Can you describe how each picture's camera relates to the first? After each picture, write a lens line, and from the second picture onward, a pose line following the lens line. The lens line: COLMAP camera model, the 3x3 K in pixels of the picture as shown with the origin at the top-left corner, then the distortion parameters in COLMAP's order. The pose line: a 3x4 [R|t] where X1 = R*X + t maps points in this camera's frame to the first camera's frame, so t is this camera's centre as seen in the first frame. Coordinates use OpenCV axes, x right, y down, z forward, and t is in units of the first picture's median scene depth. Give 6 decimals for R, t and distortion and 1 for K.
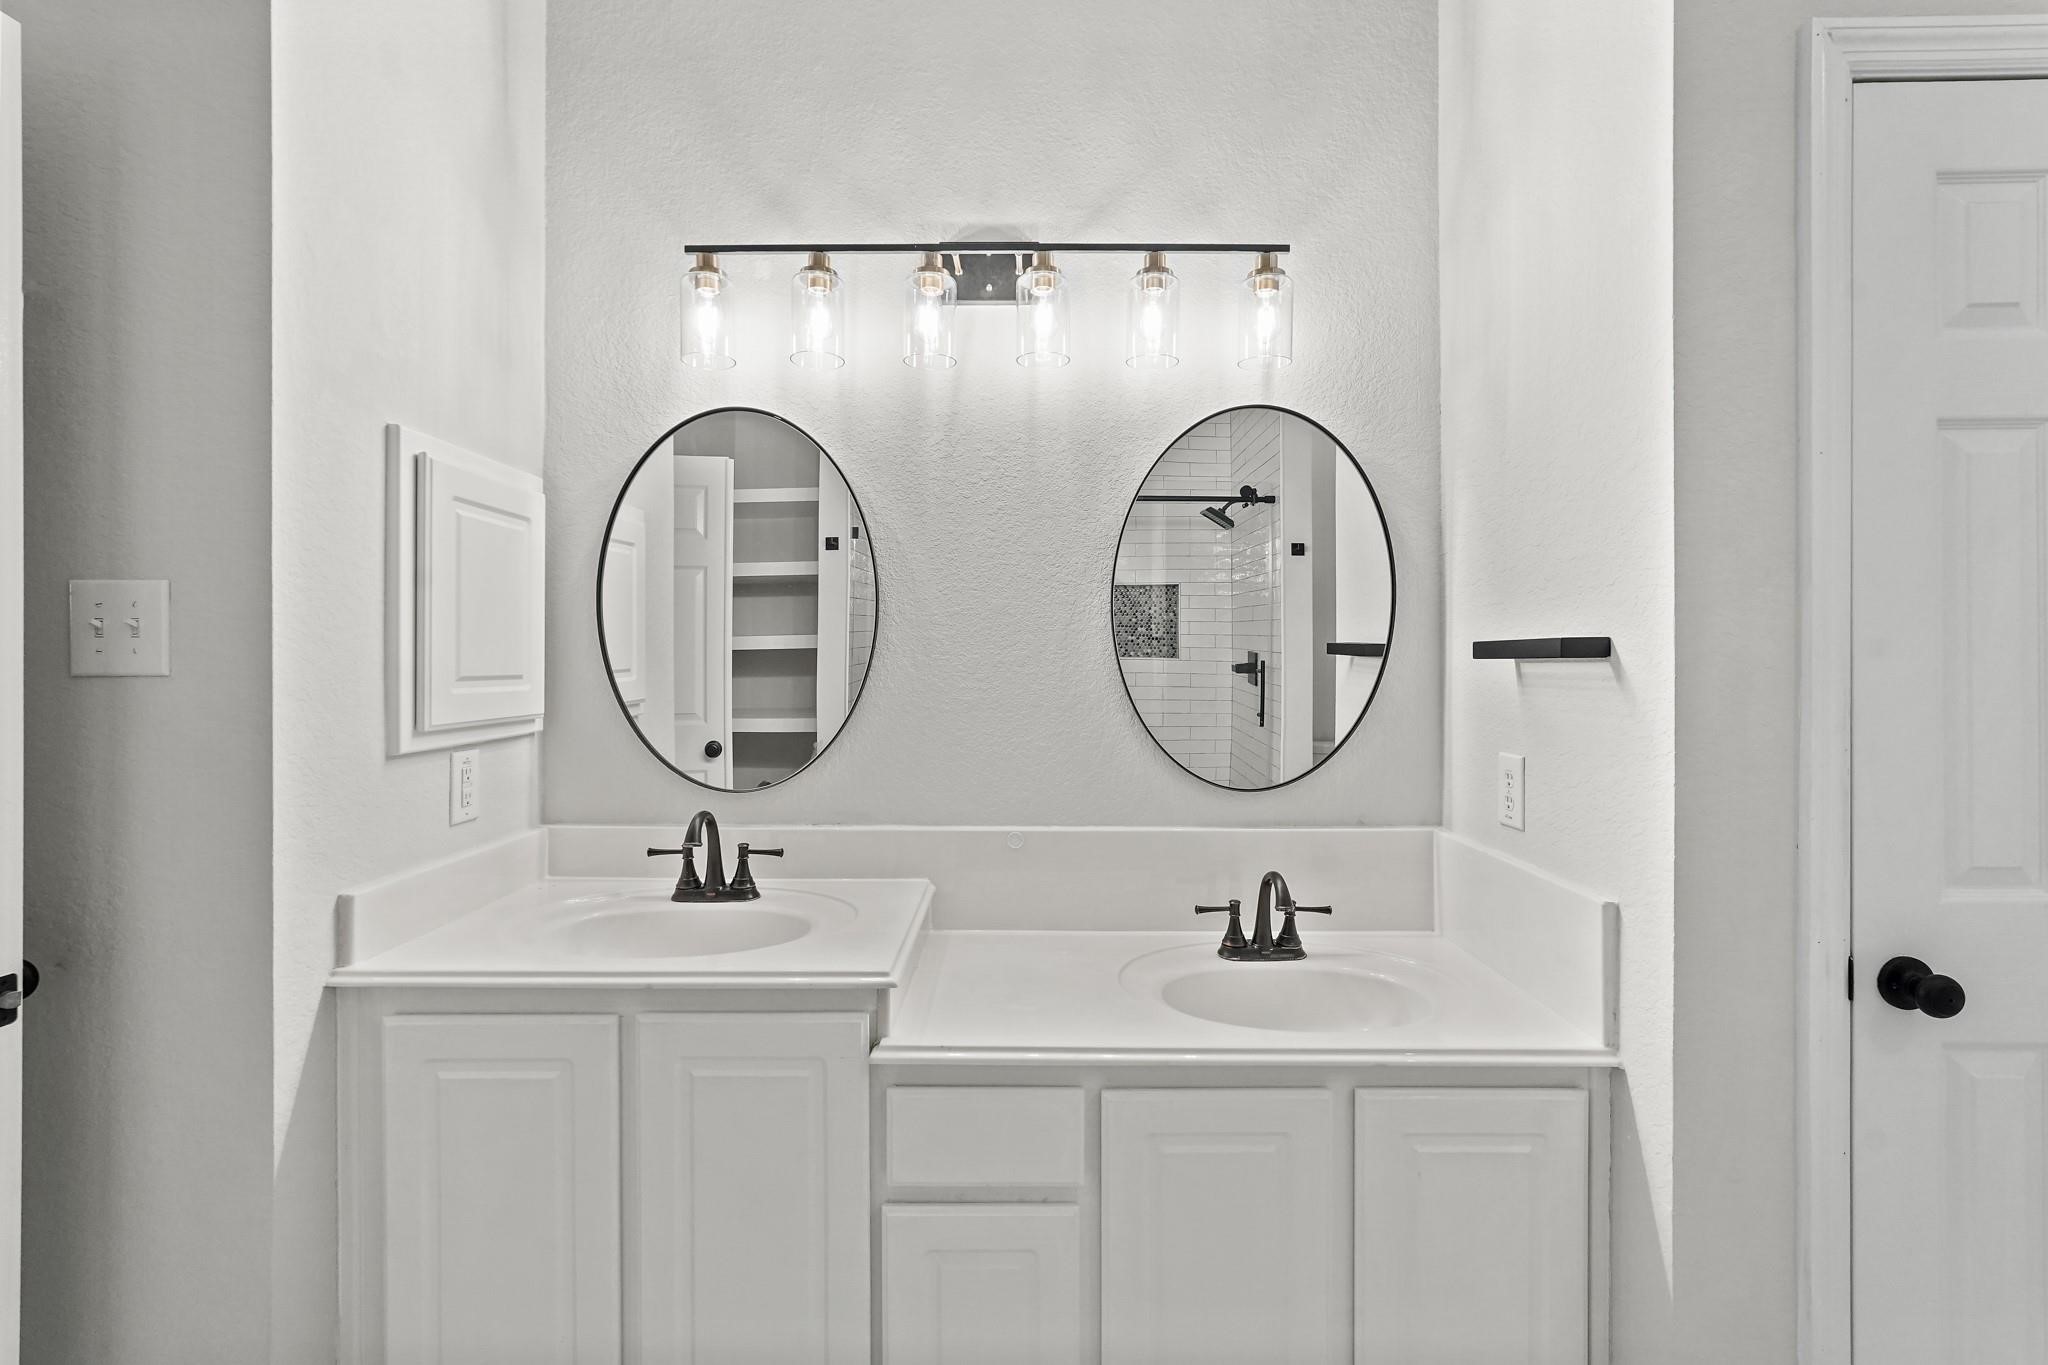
lens RADIAL K [[919.4, 0, 1023.1], [0, 919.4, 643.2], [0, 0, 1]] dist [-0.017663, 0.011326]
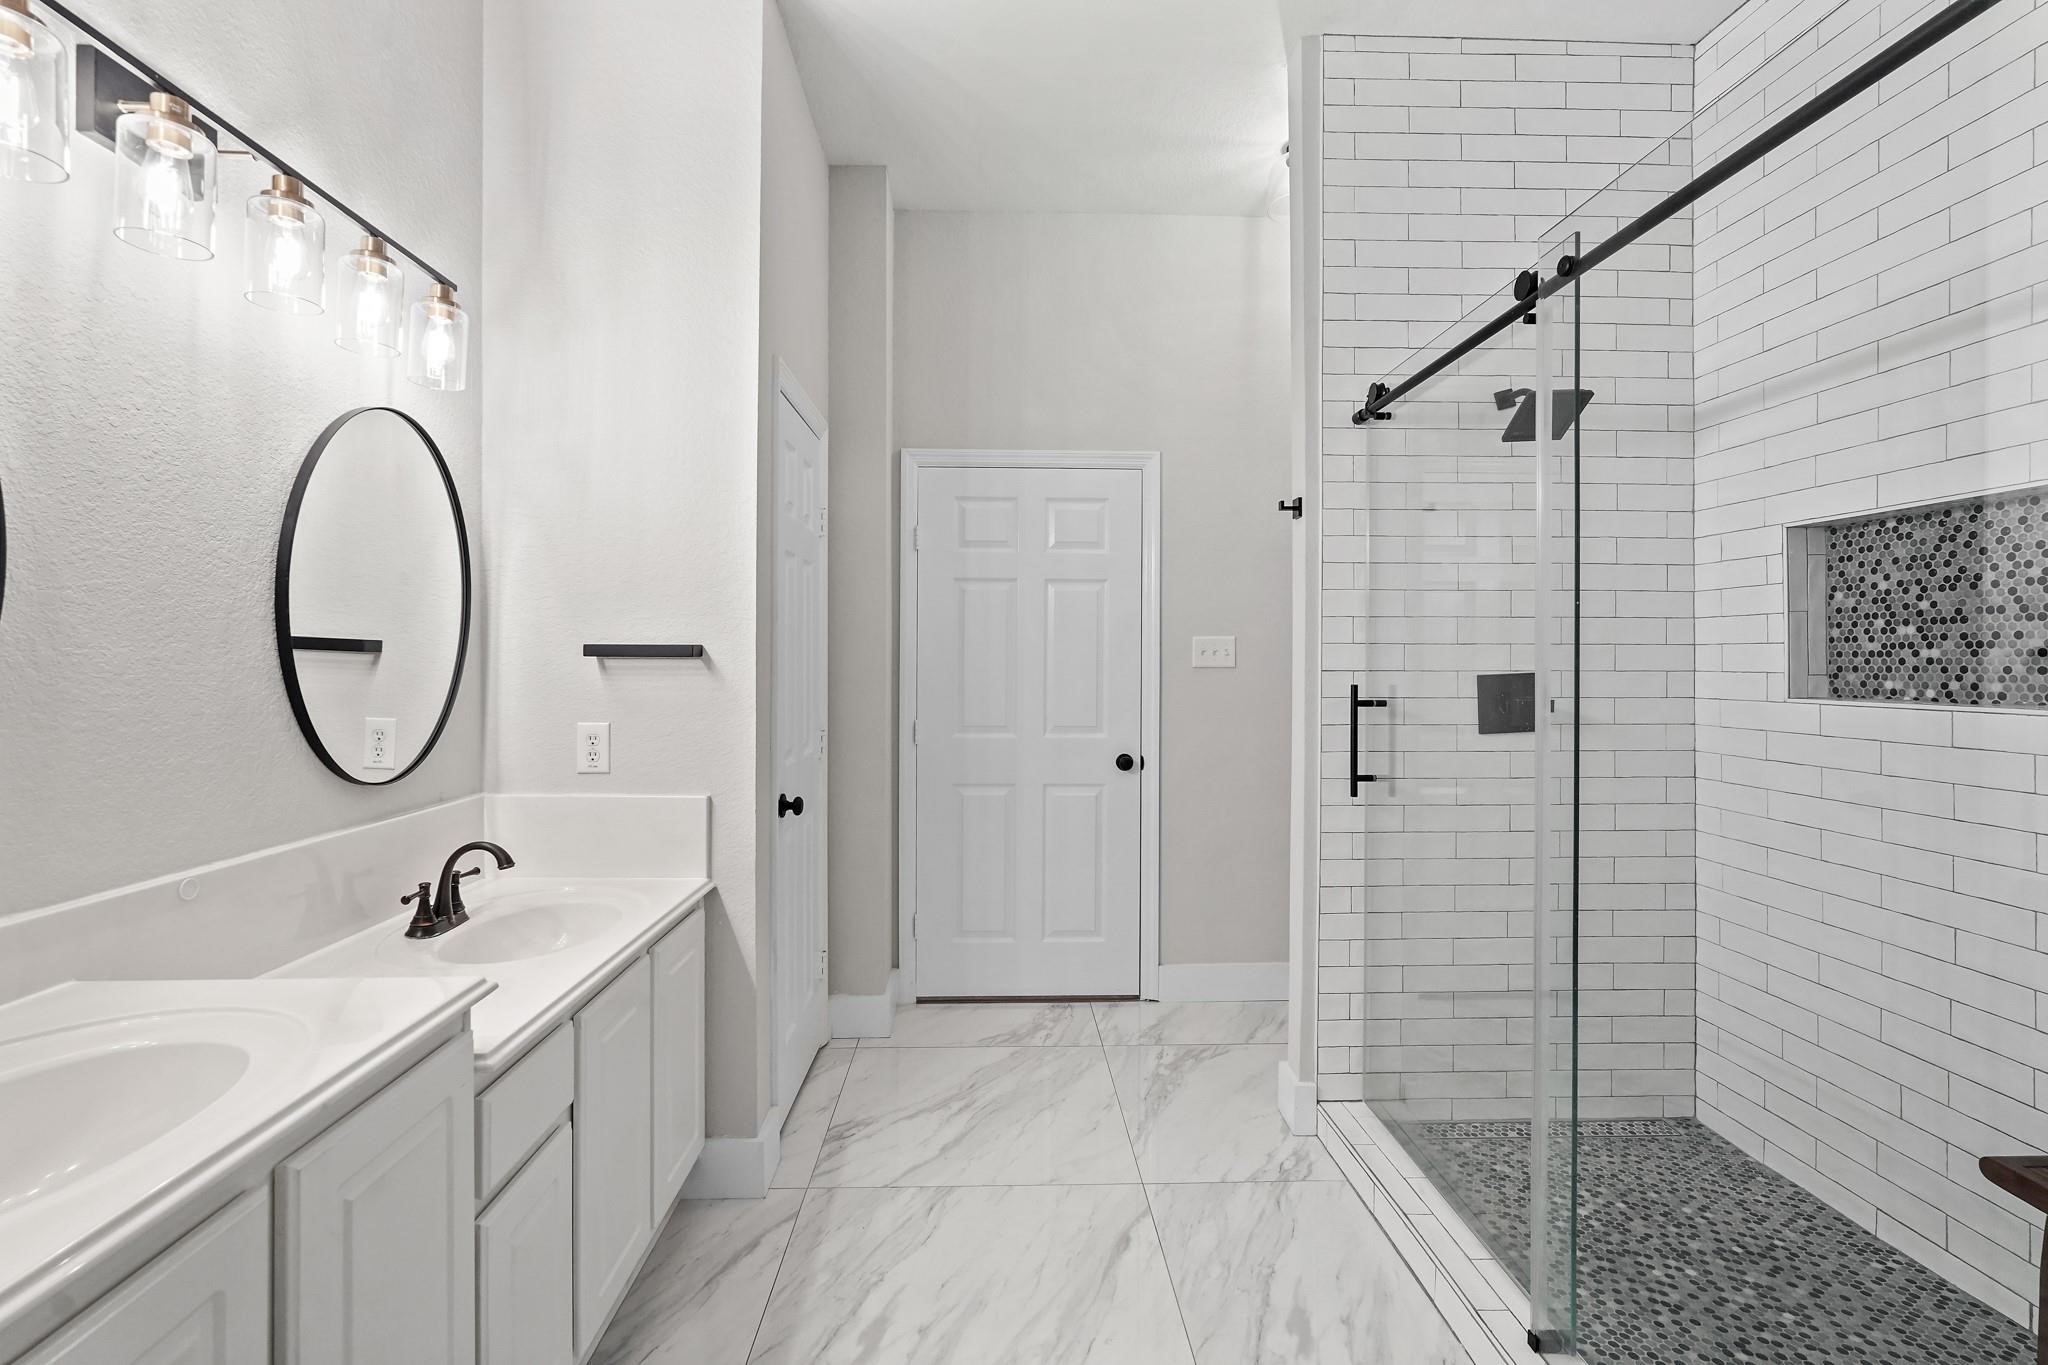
lens RADIAL K [[919.4, 0, 1023.1], [0, 919.4, 643.2], [0, 0, 1]] dist [-0.017663, 0.011326]
pose [[-0.050421, 0.016144, 0.998598, -0.865073], [-0.025620, 0.999519, -0.017453, 0.002800], [-0.998399, -0.026464, -0.049983, 0.364745]]
